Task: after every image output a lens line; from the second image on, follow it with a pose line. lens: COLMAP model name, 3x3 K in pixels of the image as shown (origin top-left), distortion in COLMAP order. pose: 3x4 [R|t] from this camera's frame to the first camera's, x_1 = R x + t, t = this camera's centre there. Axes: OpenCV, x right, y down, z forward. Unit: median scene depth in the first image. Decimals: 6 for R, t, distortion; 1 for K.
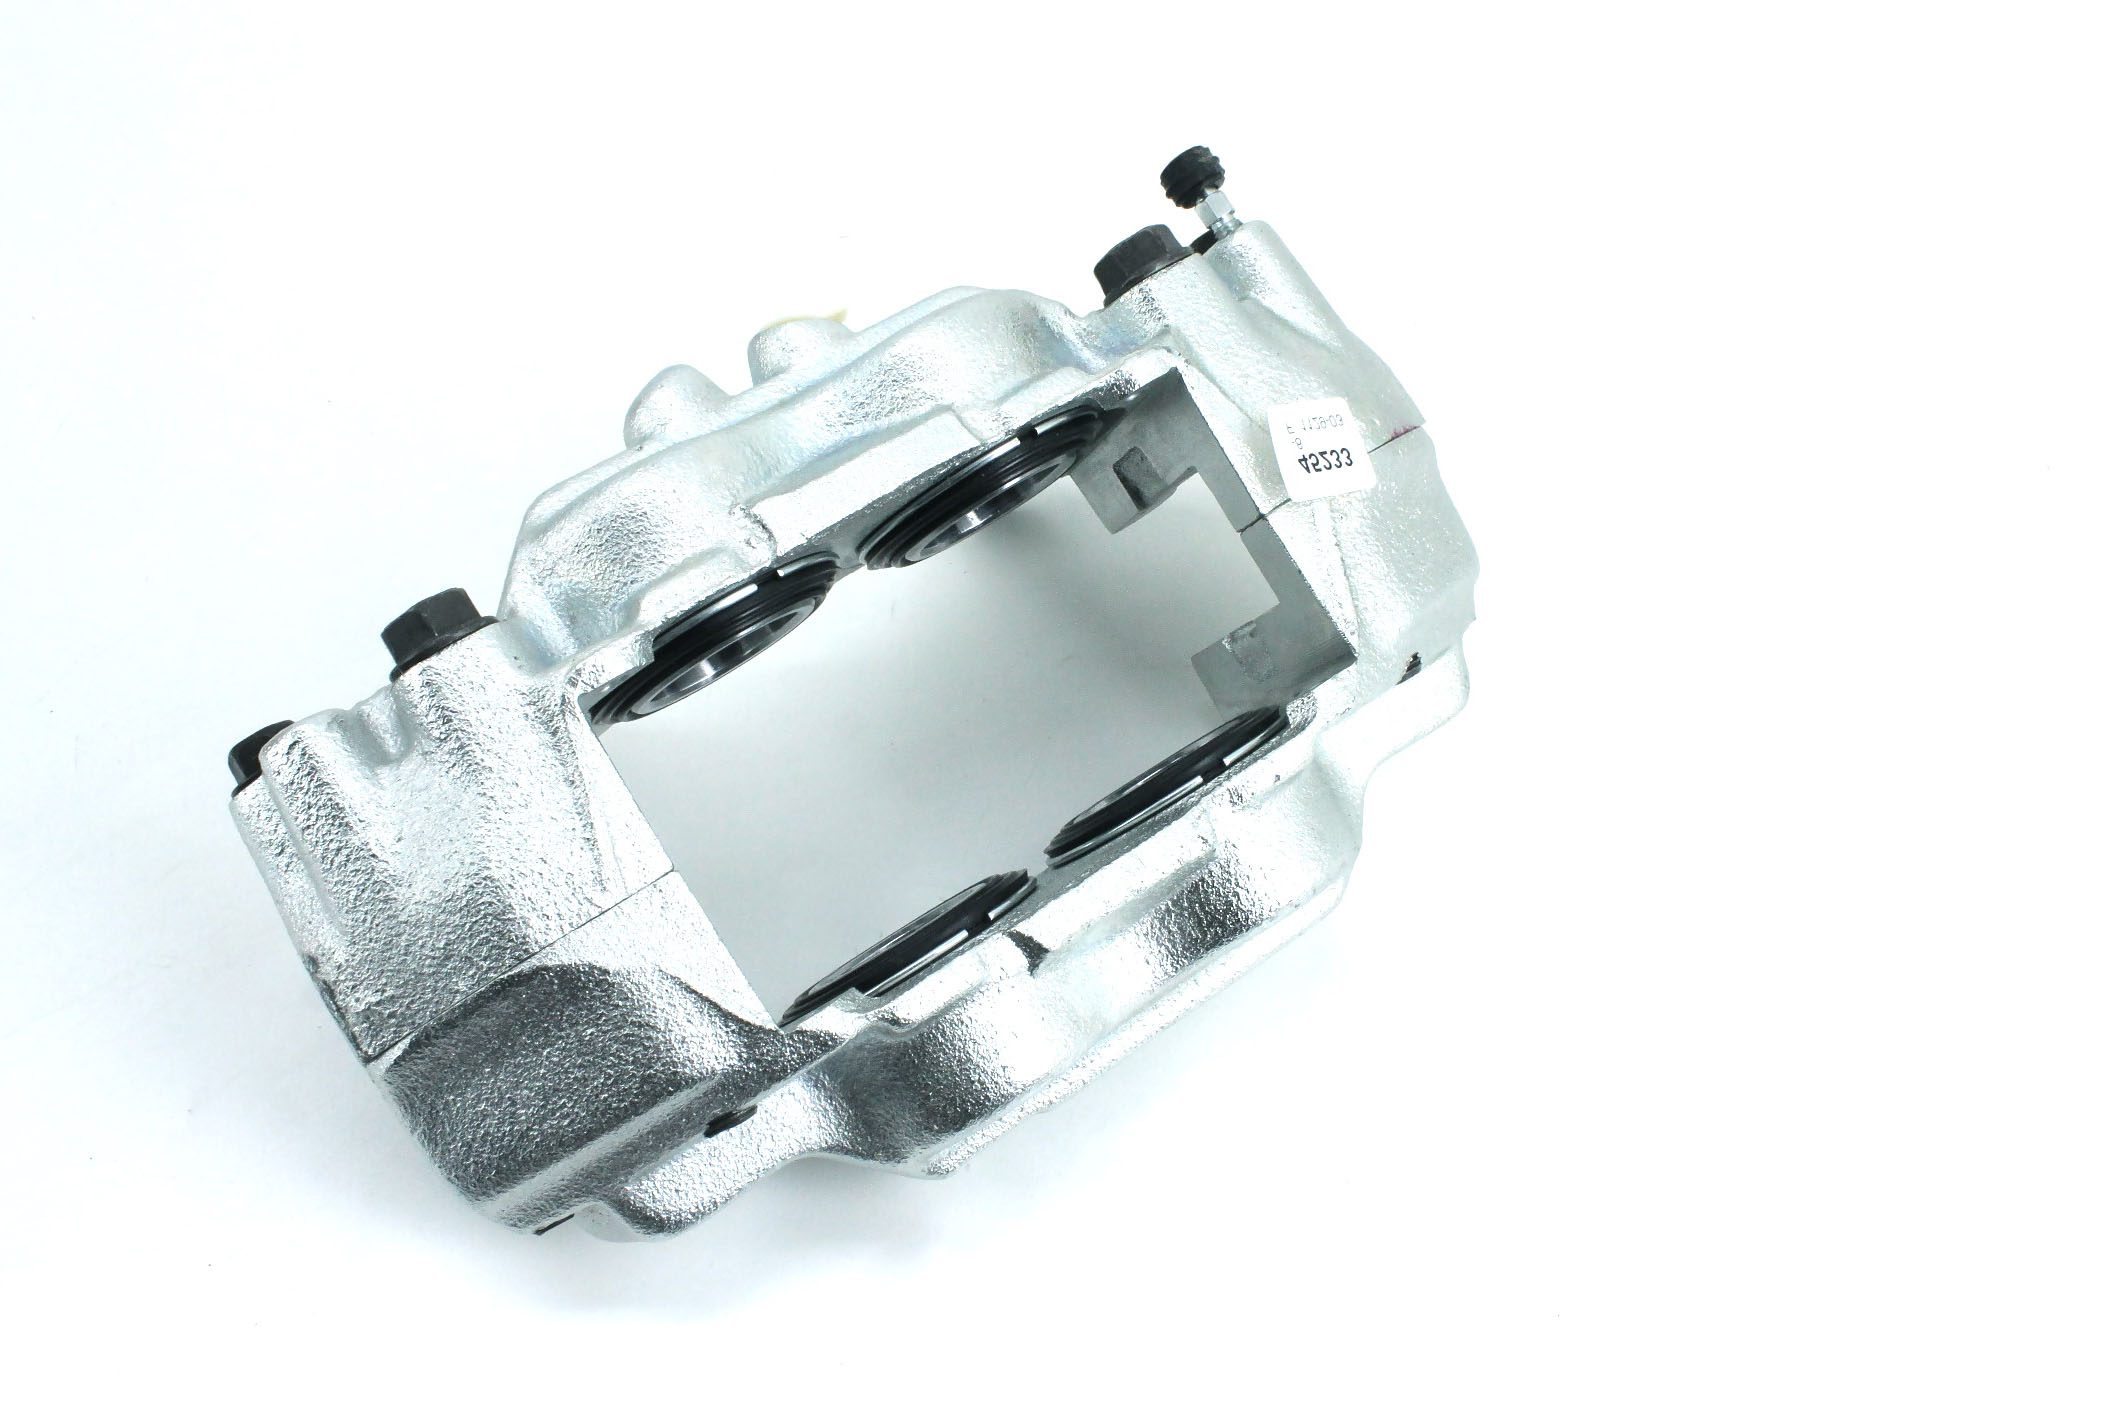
lens RADIAL K [[1772.1, 0, 1058.4], [0, 1772.1, 706.3], [0, 0, 1]] dist [0.000173, -0.000167]
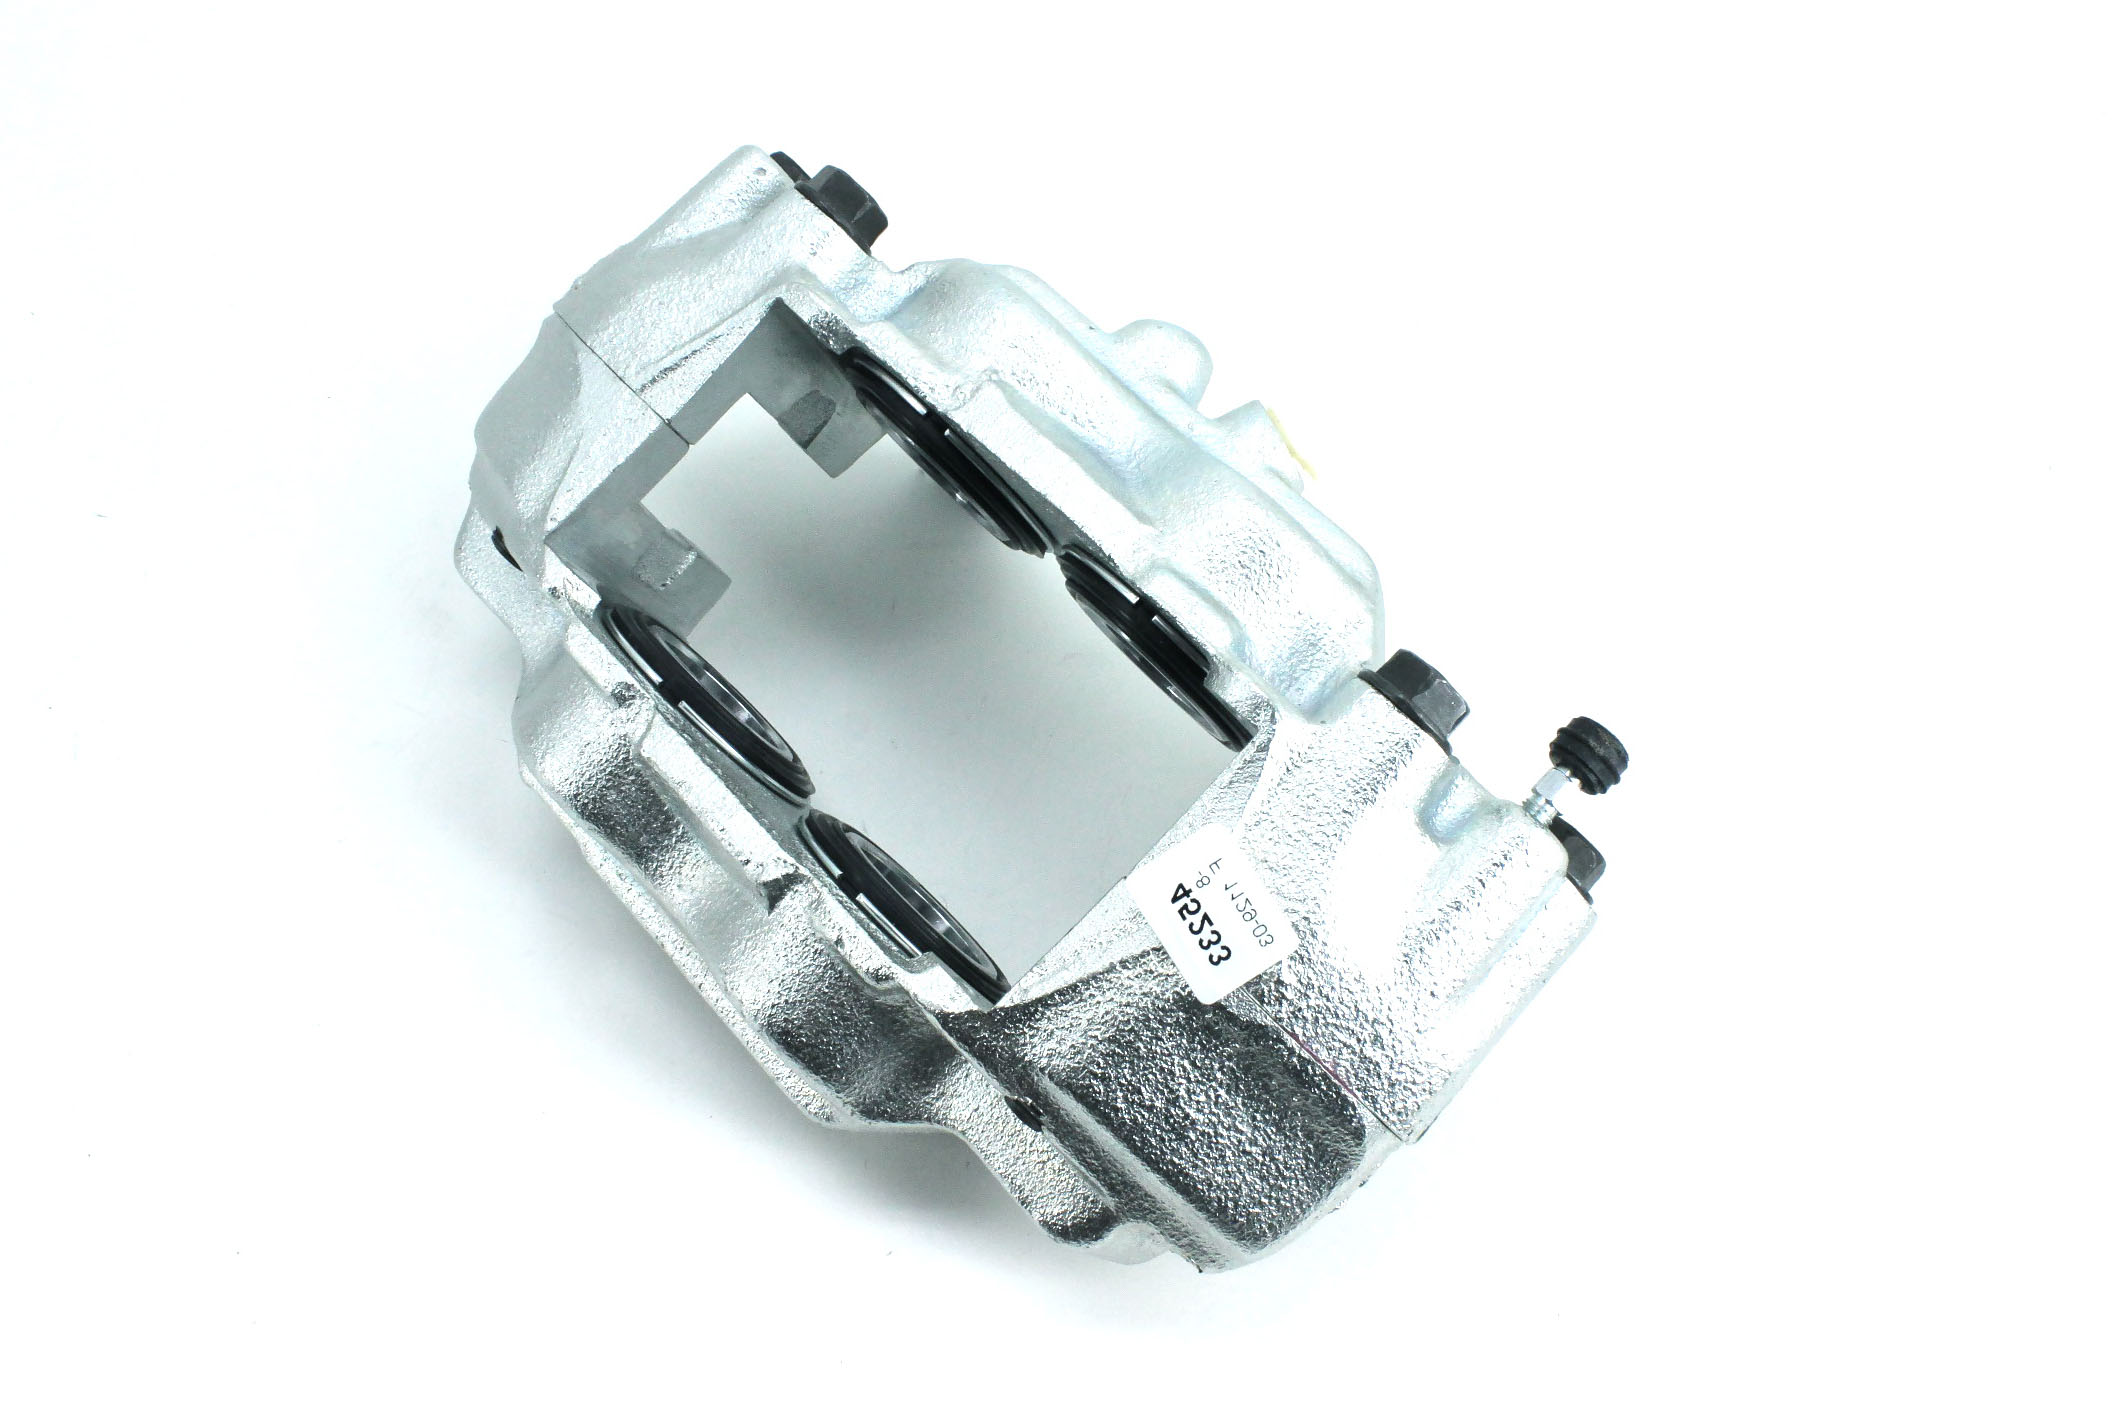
lens RADIAL K [[1772.1, 0, 1058.5], [0, 1772.1, 704.6], [0, 0, 1]] dist [0.000173, -0.000167]
pose [[0.088956, 0.813837, -0.574244, 0.564492], [-0.861561, 0.352167, 0.365638, -0.442166], [0.499799, 0.462220, 0.732498, 0.317251]]
